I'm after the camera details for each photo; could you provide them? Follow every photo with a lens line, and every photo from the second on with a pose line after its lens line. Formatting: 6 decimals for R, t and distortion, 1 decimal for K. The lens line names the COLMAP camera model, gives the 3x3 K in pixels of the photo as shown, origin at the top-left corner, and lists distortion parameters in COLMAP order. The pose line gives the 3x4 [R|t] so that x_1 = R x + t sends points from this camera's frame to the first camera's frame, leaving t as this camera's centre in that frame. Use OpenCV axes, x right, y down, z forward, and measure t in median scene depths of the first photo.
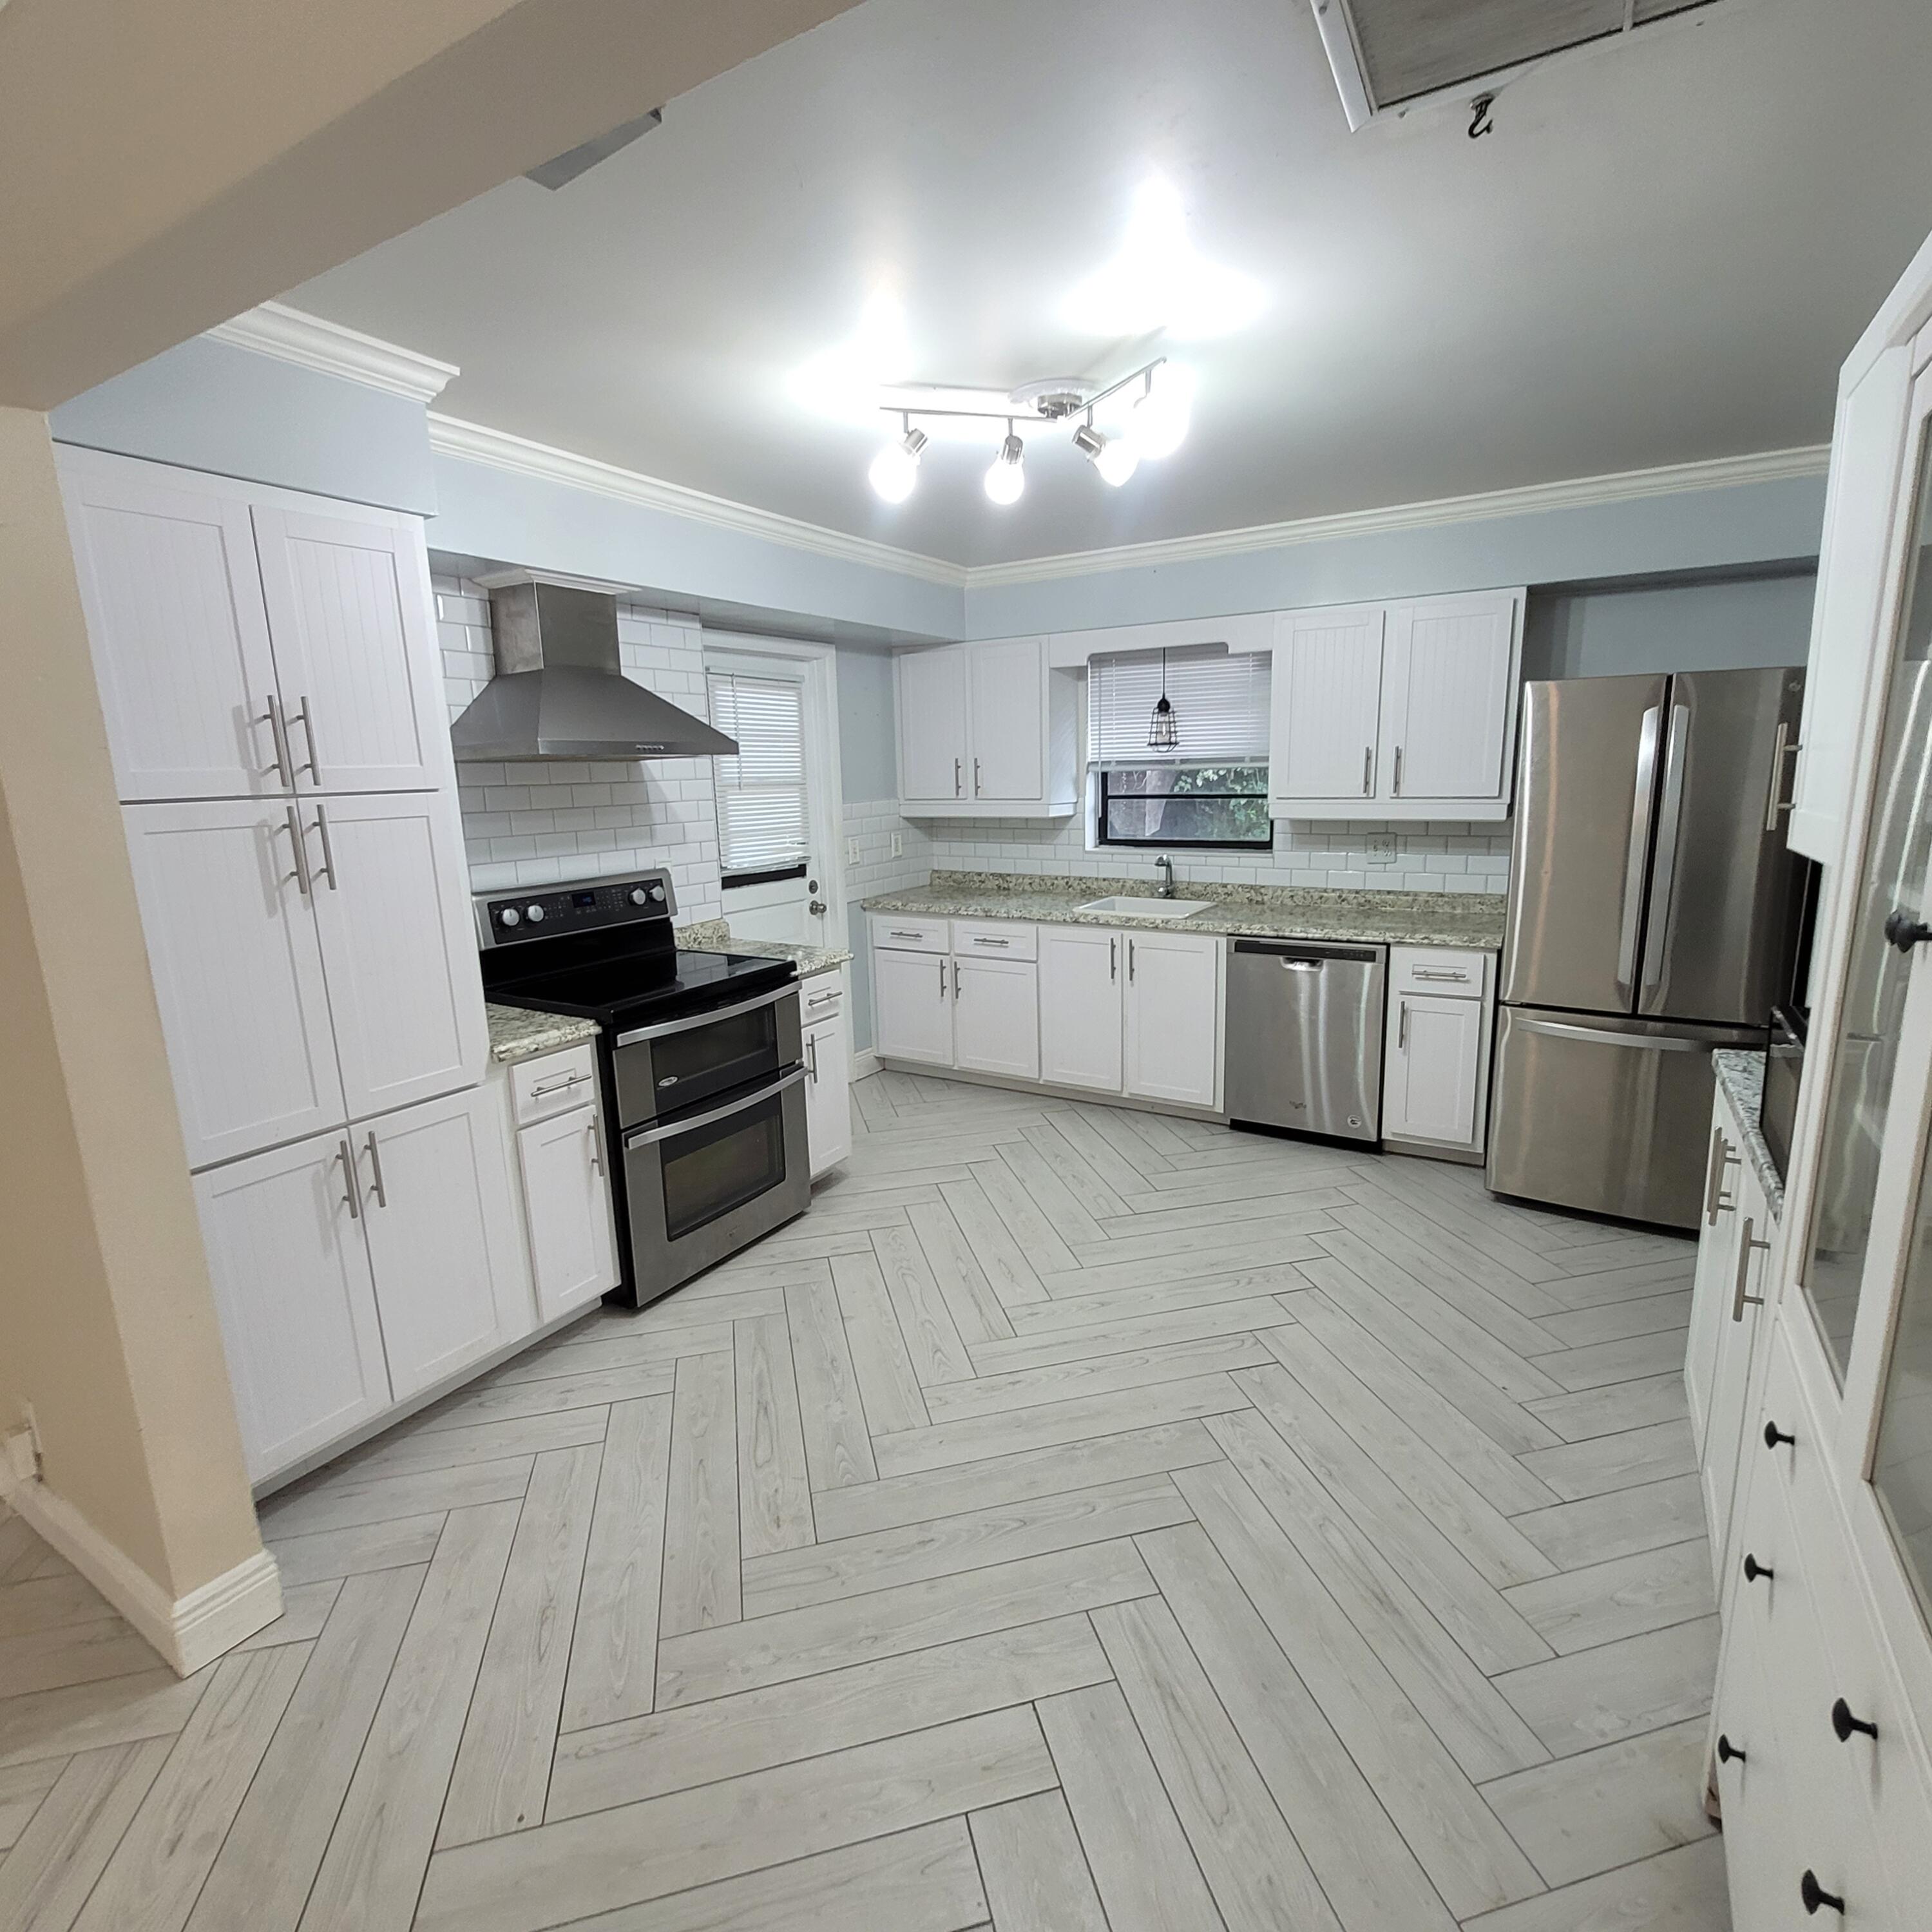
lens RADIAL K [[996.3, 0, 966.0], [0, 996.3, 966.0], [0, 0, 1]] dist [0.001084, 0.000052]
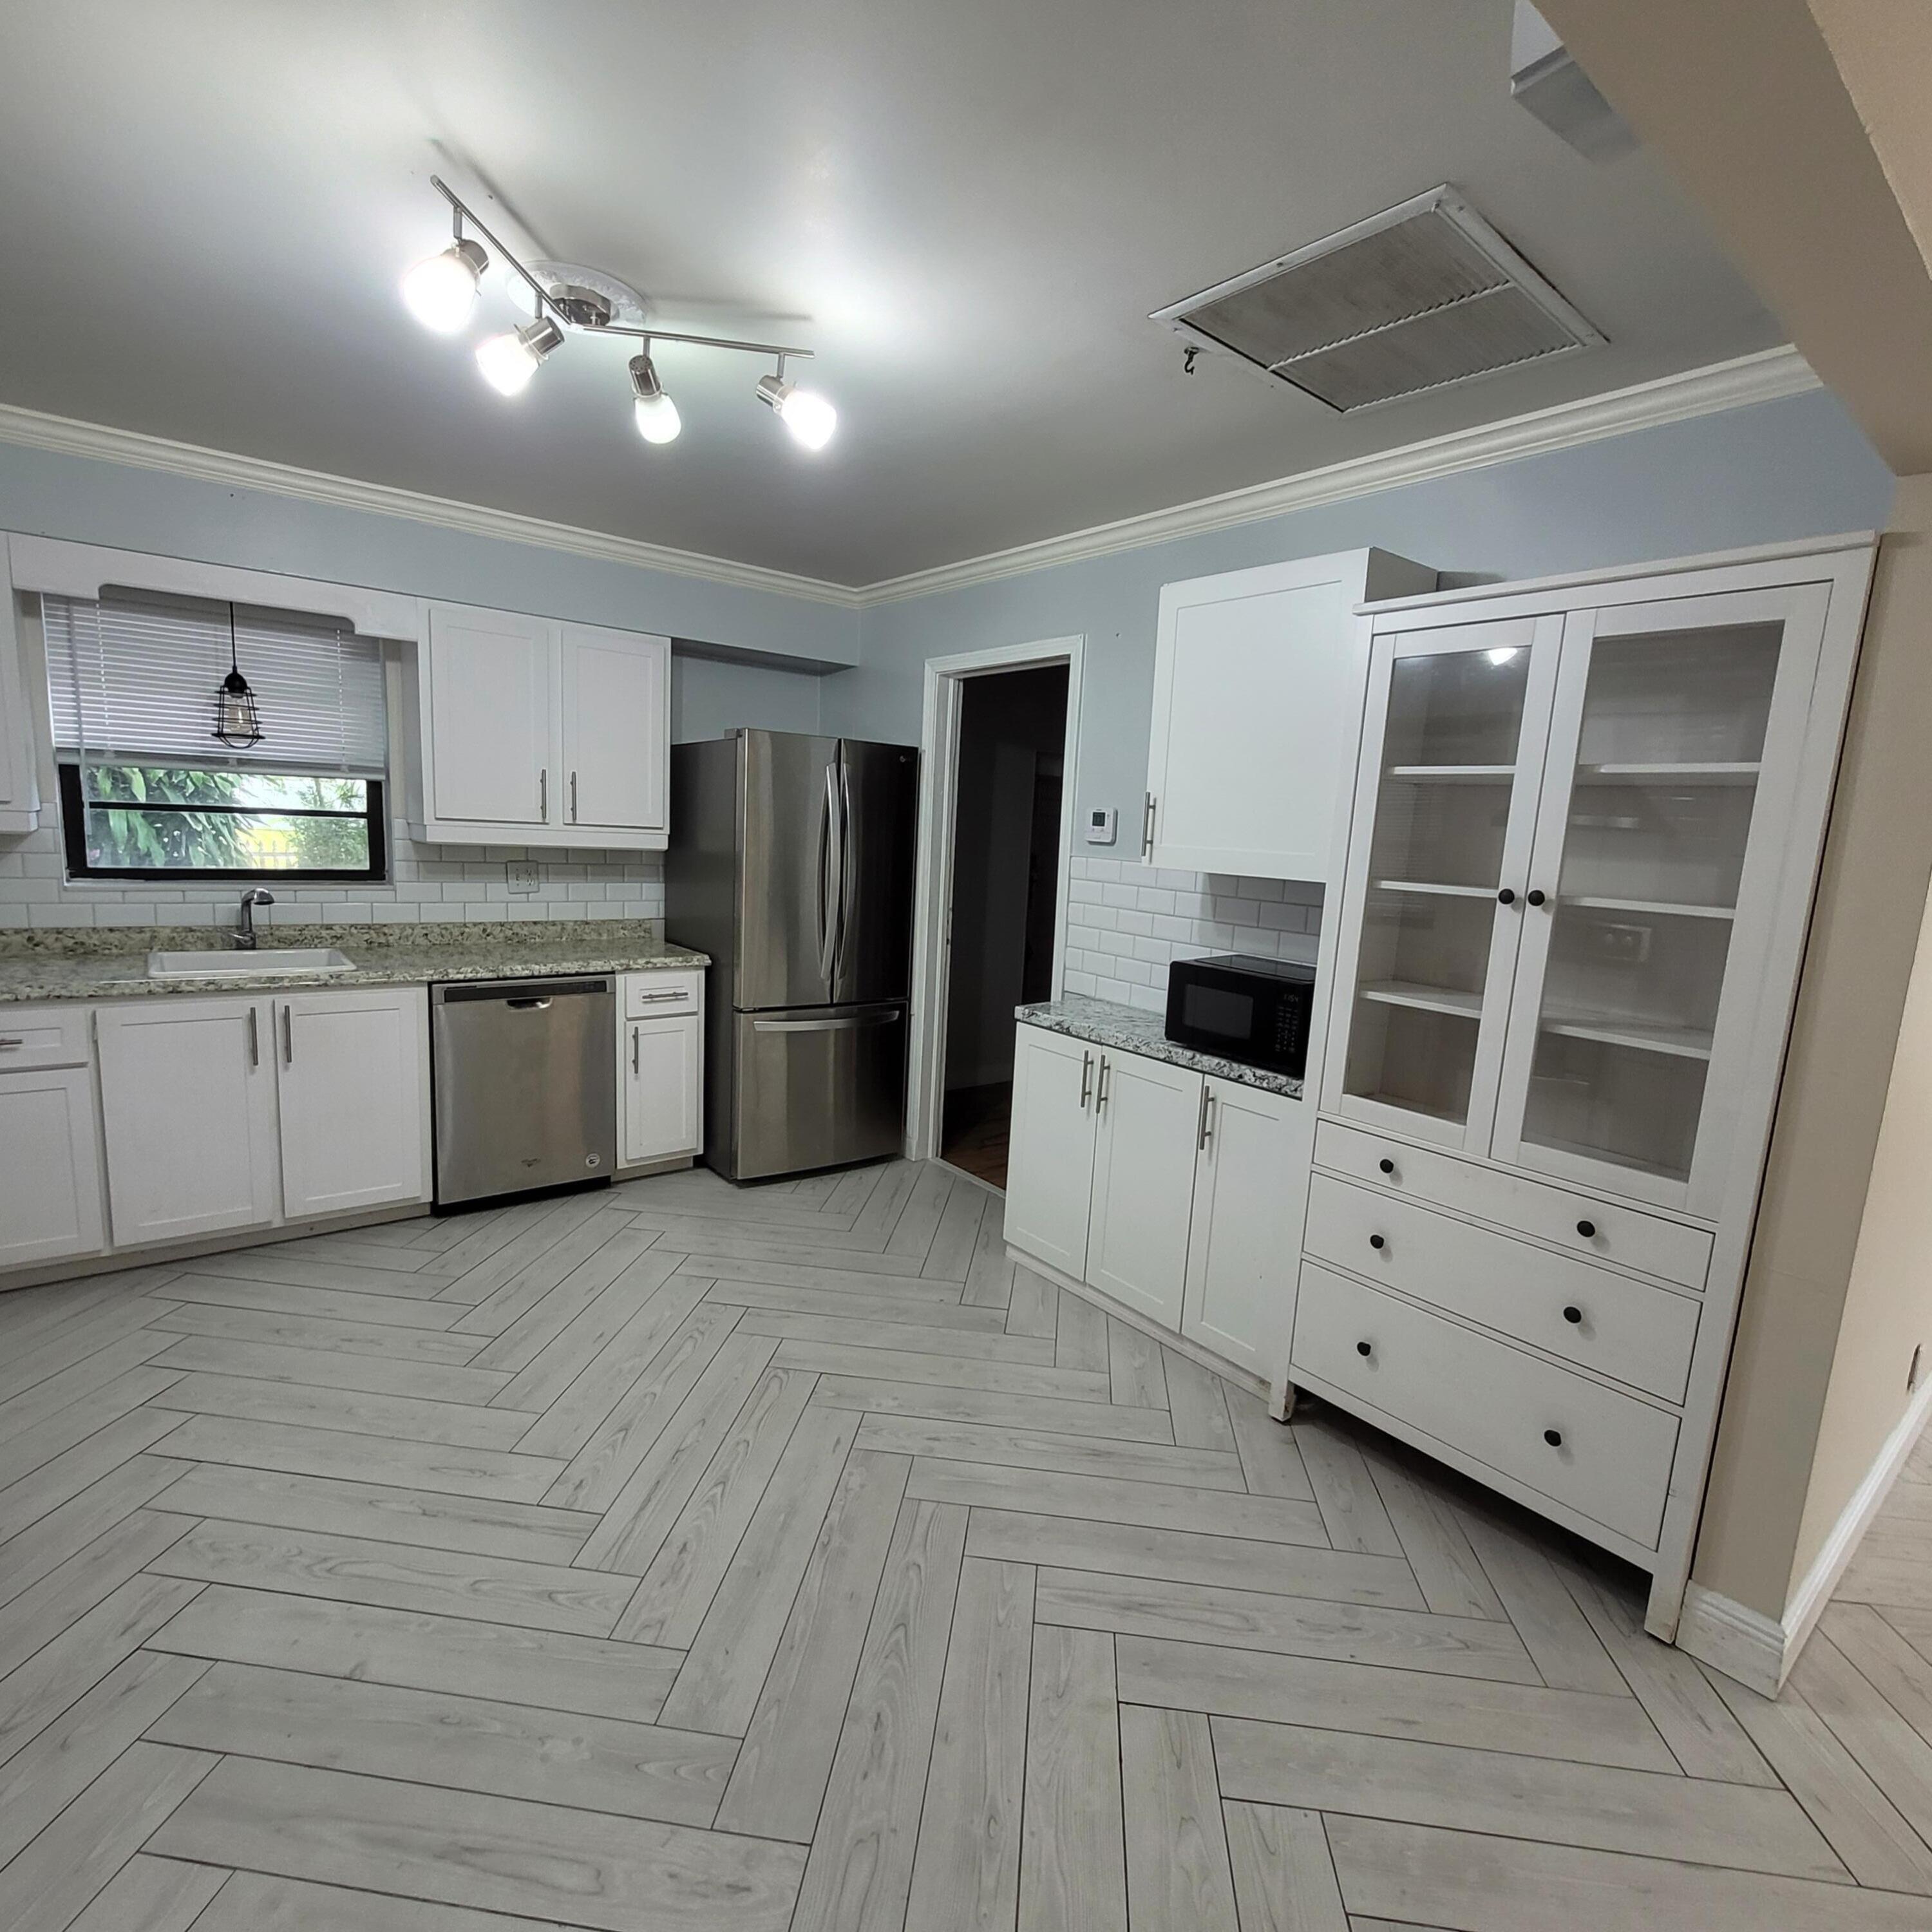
lens RADIAL K [[1011.2, 0, 966.8], [0, 1011.2, 983.1], [0, 0, 1]] dist [0.001975, -0.000313]
pose [[0.348252, -0.105986, 0.931390, -0.360166], [0.124192, 0.990046, 0.066224, -0.031730], [-0.929137, 0.092609, 0.357949, 0.291260]]
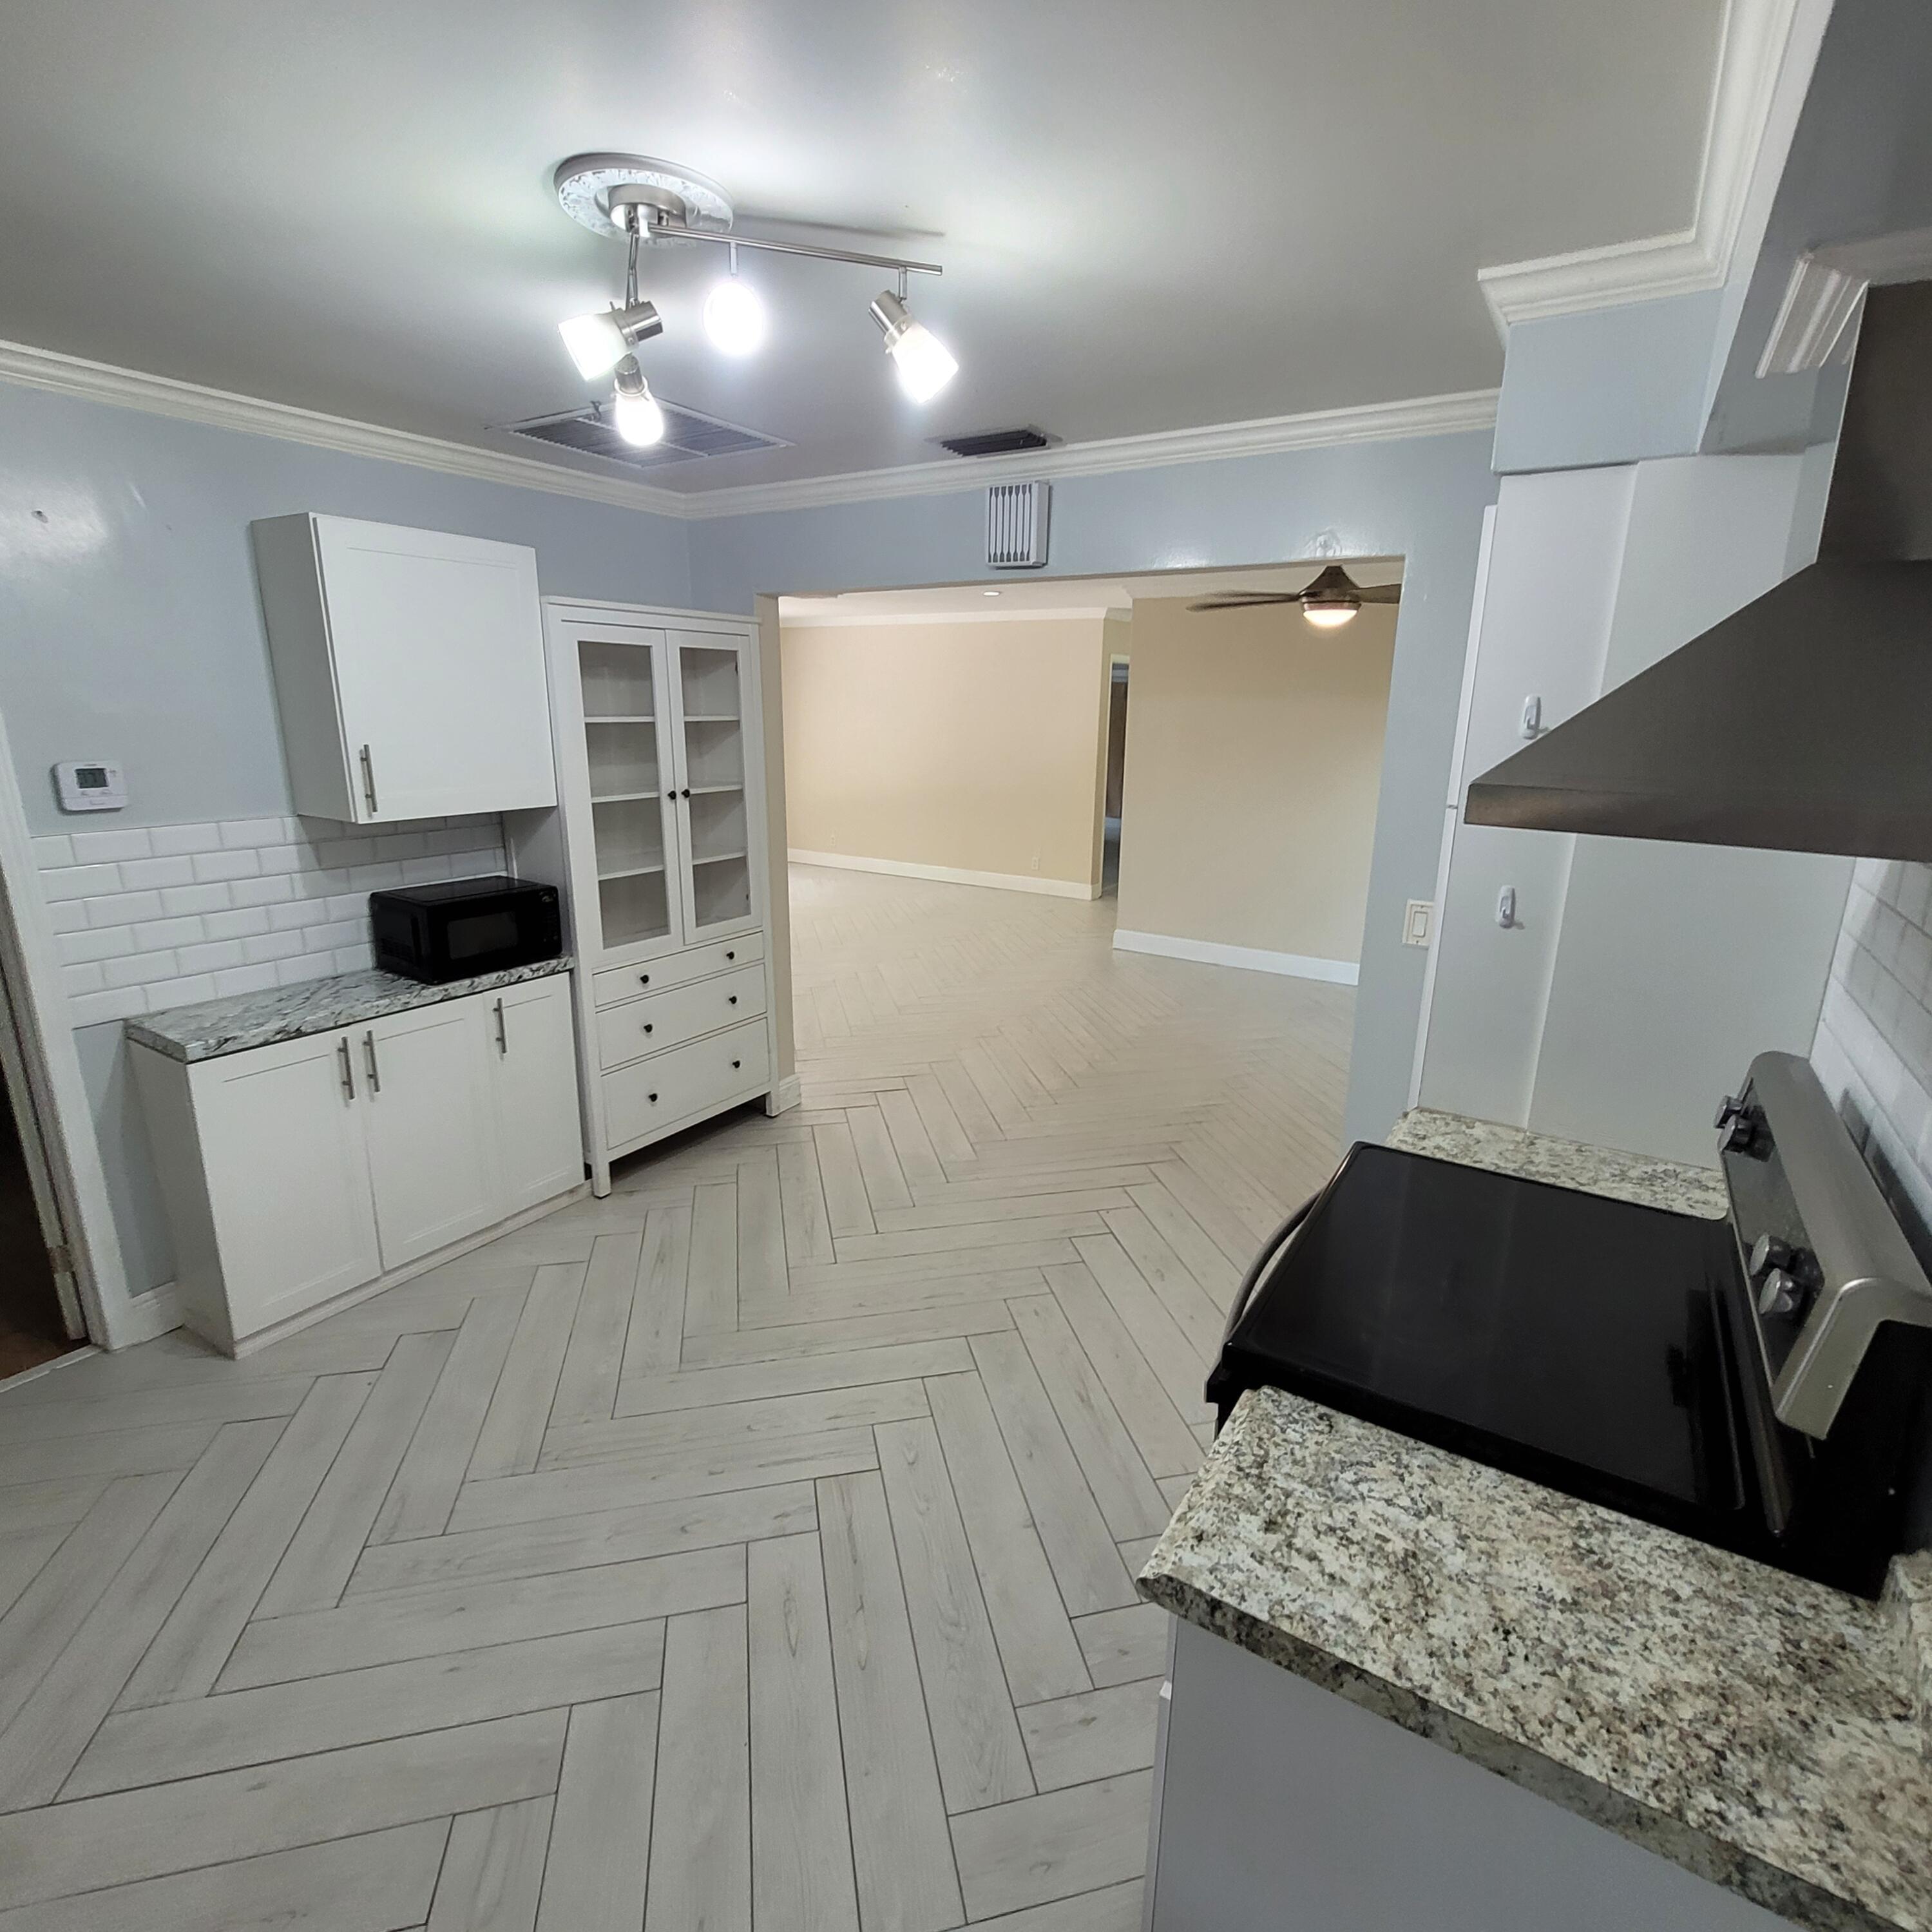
lens RADIAL K [[1011.2, 0, 966.8], [0, 1011.2, 983.1], [0, 0, 1]] dist [0.001975, -0.000313]
pose [[-0.999468, 0.007019, 0.031838, -0.083694], [0.020660, 0.891804, 0.451950, -0.241652], [-0.025221, 0.452368, -0.891475, 1.026572]]
